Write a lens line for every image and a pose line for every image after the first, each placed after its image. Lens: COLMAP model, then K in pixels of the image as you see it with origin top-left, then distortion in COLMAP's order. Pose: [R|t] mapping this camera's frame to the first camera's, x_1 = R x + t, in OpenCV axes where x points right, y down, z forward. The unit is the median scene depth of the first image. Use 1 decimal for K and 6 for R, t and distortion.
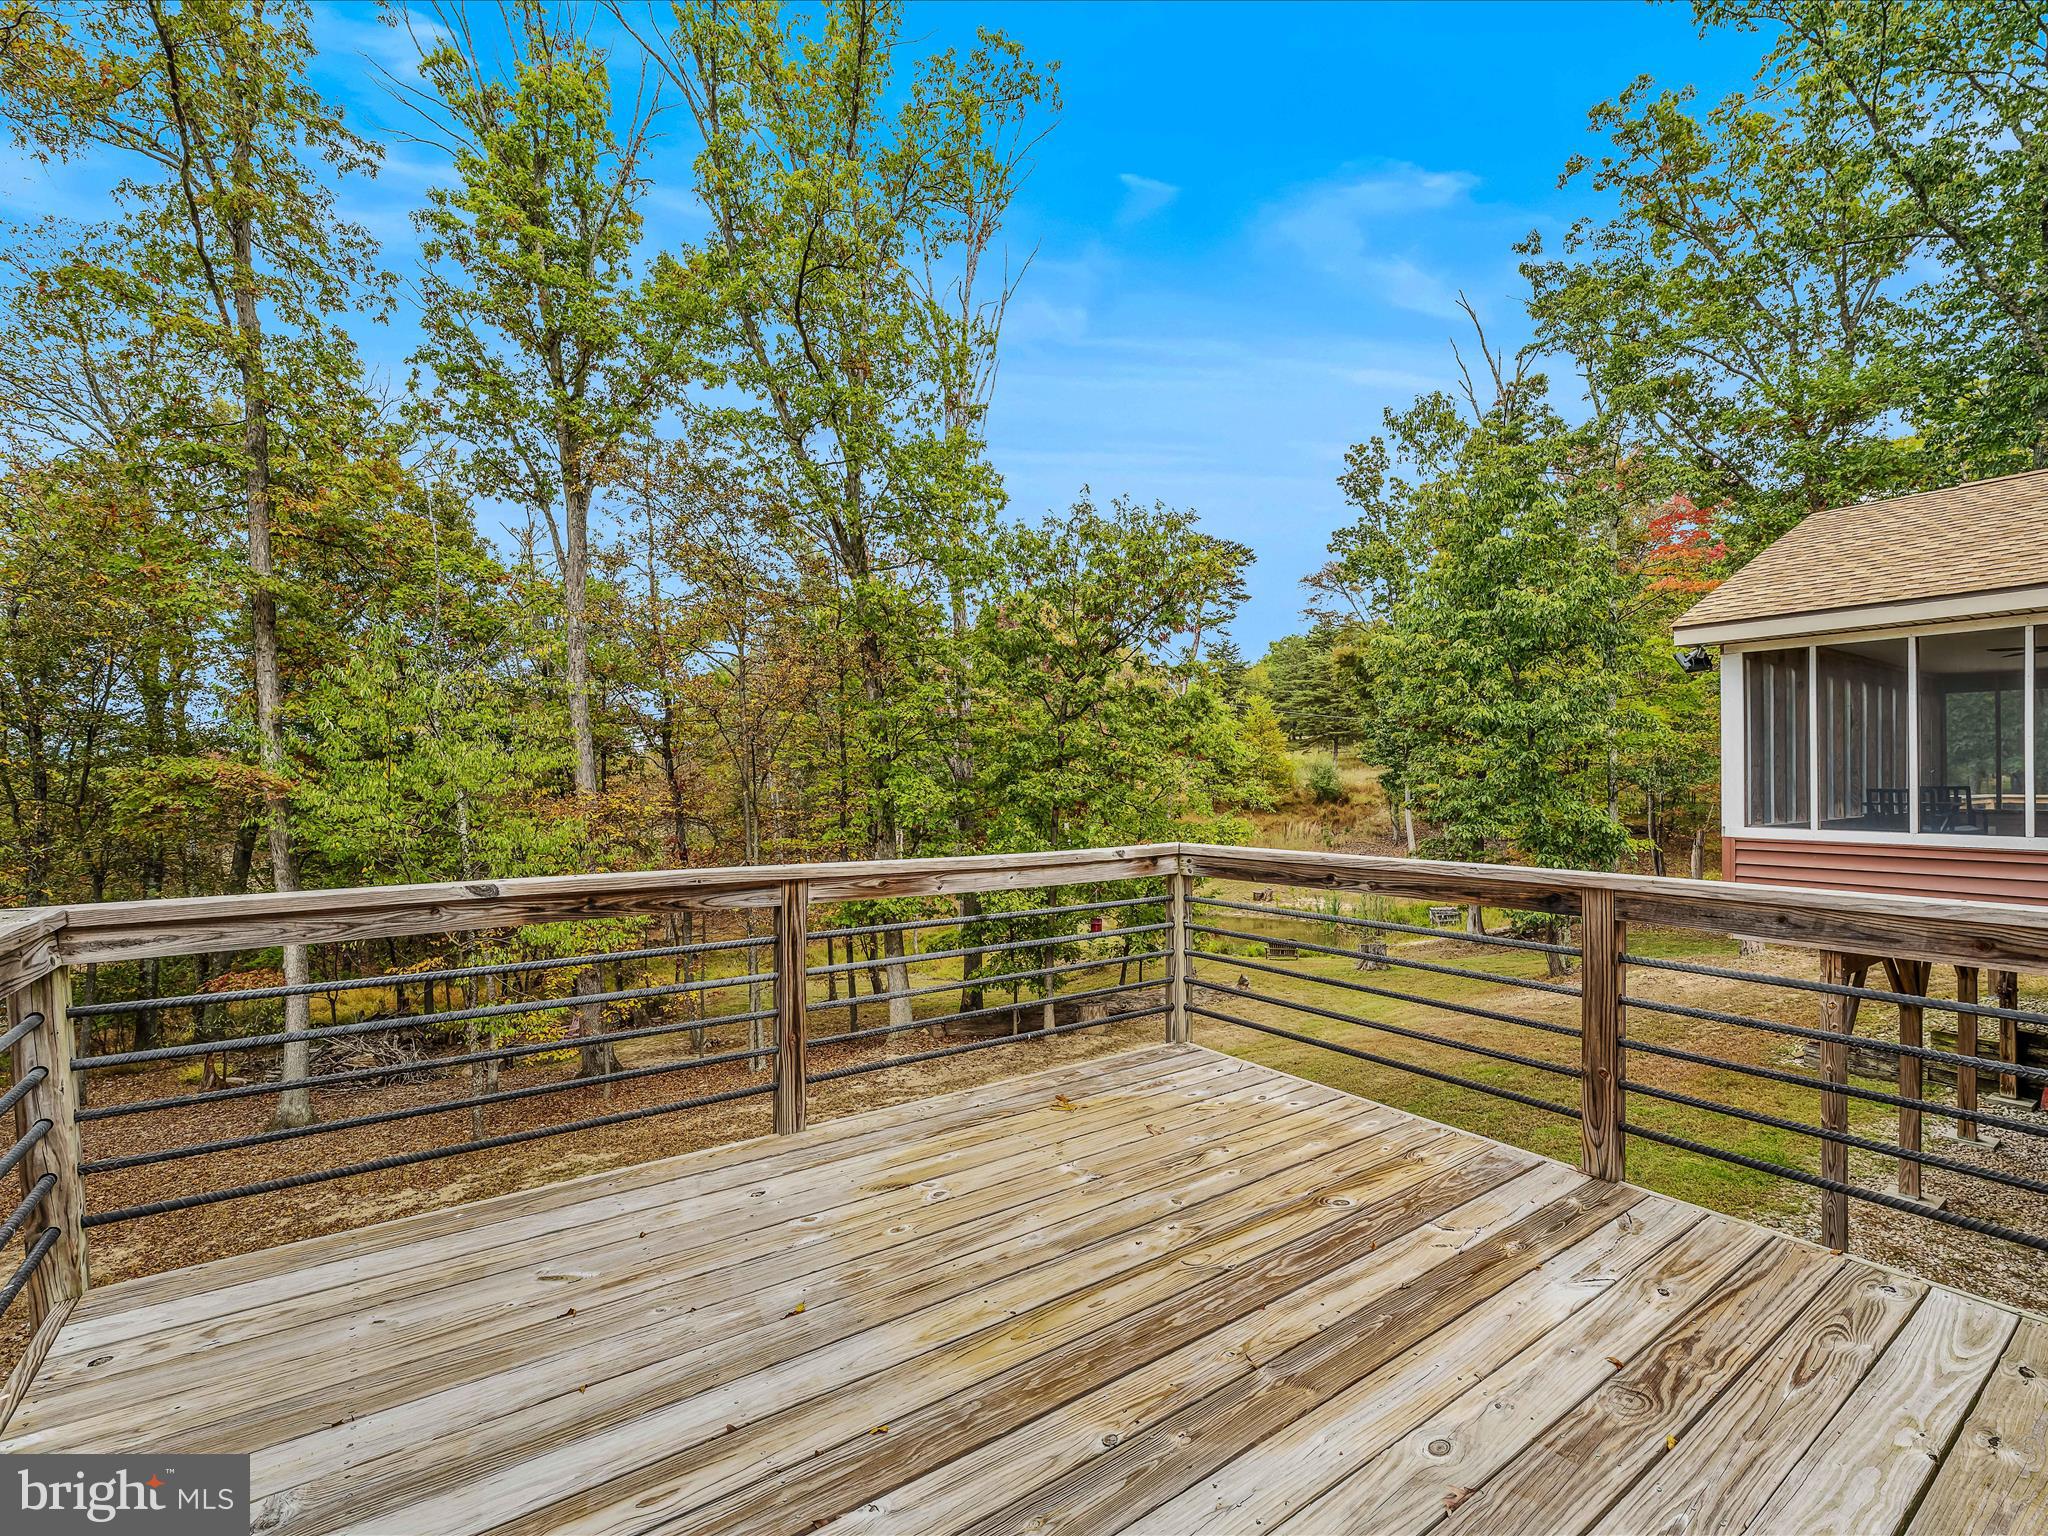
lens RADIAL K [[923.0, 0, 1025.7], [0, 923.0, 772.9], [0, 0, 1]] dist [0.000906, 0.000261]
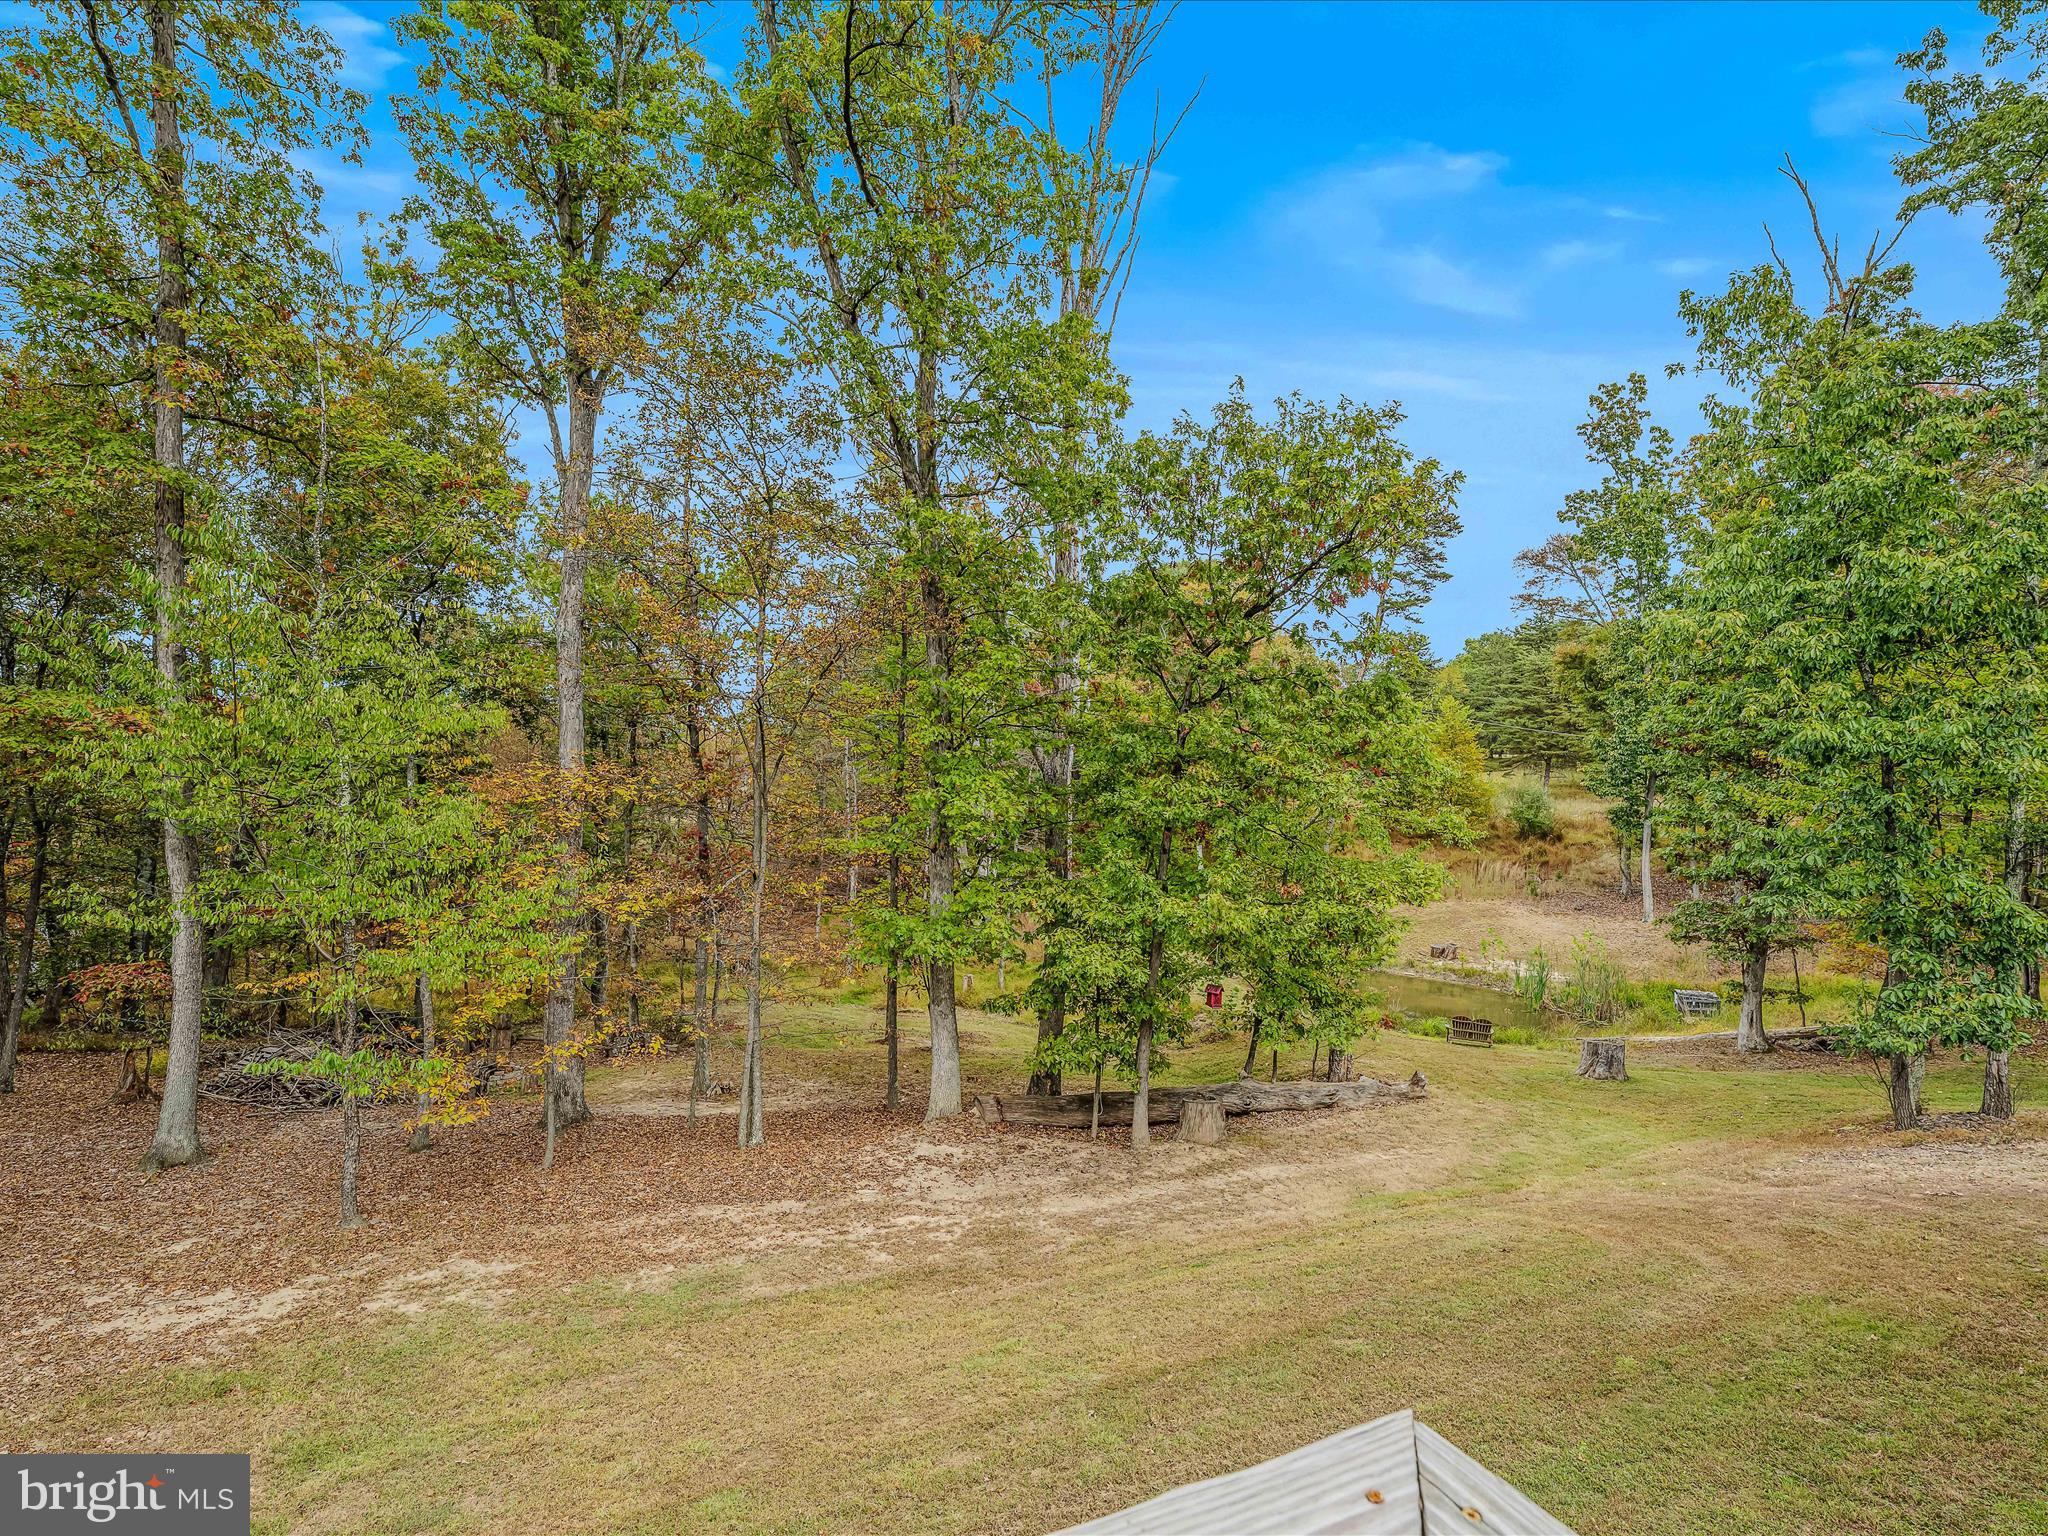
lens RADIAL K [[1016.8, 0, 1028.6], [0, 1016.8, 781.7], [0, 0, 1]] dist [-0.002194, 0.000335]
pose [[0.988802, 0.064326, -0.134659, 0.028148], [-0.063171, 0.997920, 0.012840, -0.001945], [0.135204, -0.004190, 0.990809, 0.186666]]
